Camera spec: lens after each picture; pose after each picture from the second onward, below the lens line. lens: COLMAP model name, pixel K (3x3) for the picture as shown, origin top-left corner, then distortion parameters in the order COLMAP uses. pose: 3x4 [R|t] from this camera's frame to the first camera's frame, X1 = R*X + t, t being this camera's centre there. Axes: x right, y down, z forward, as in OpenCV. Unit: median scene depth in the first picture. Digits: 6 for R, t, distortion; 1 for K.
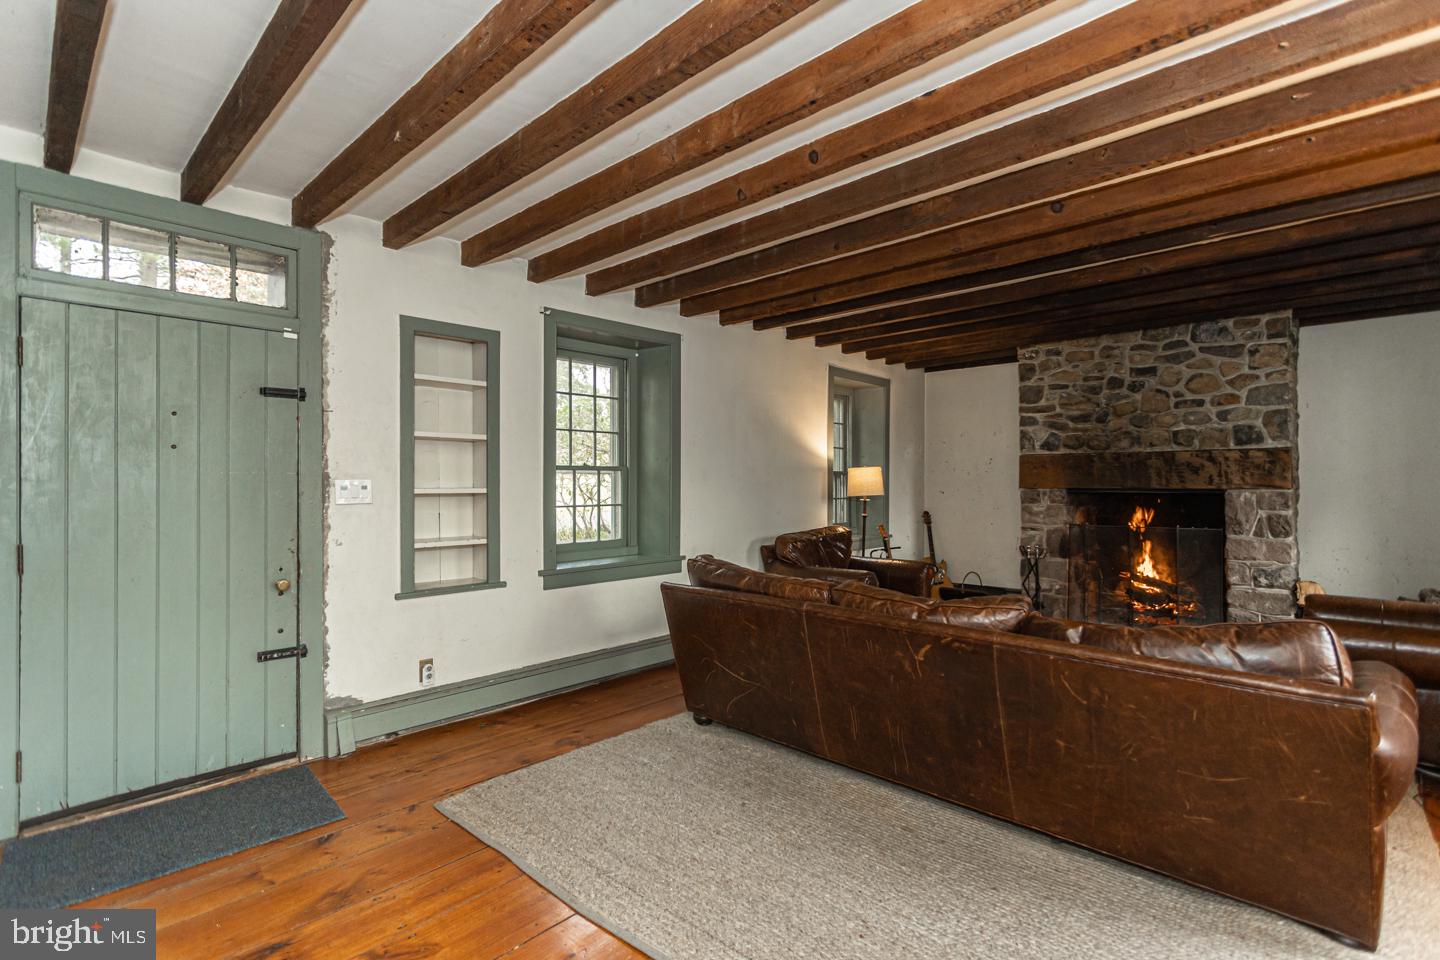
lens RADIAL K [[697.0, 0, 711.9], [0, 697.0, 482.7], [0, 0, 1]] dist [0.000238, 0.000630]
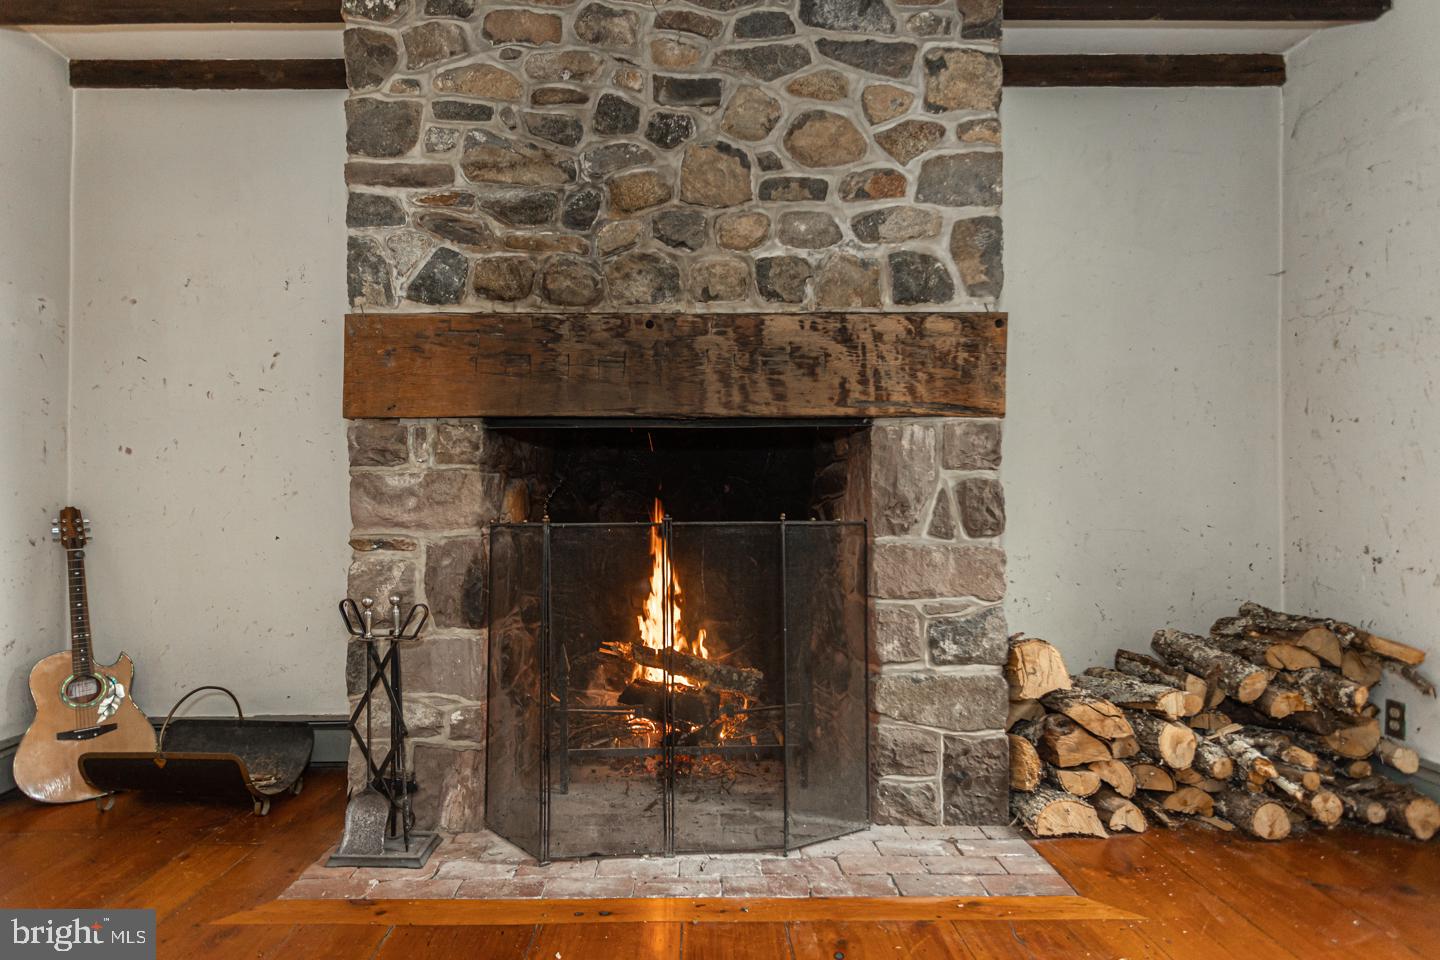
lens RADIAL K [[780.2, 0, 708.4], [0, 780.2, 487.4], [0, 0, 1]] dist [-0.001715, -0.001293]
pose [[0.694288, 0.010294, 0.719624, 0.334451], [0.000070, 0.999897, -0.014371, 0.049808], [-0.719698, 0.010028, 0.694215, 0.704437]]
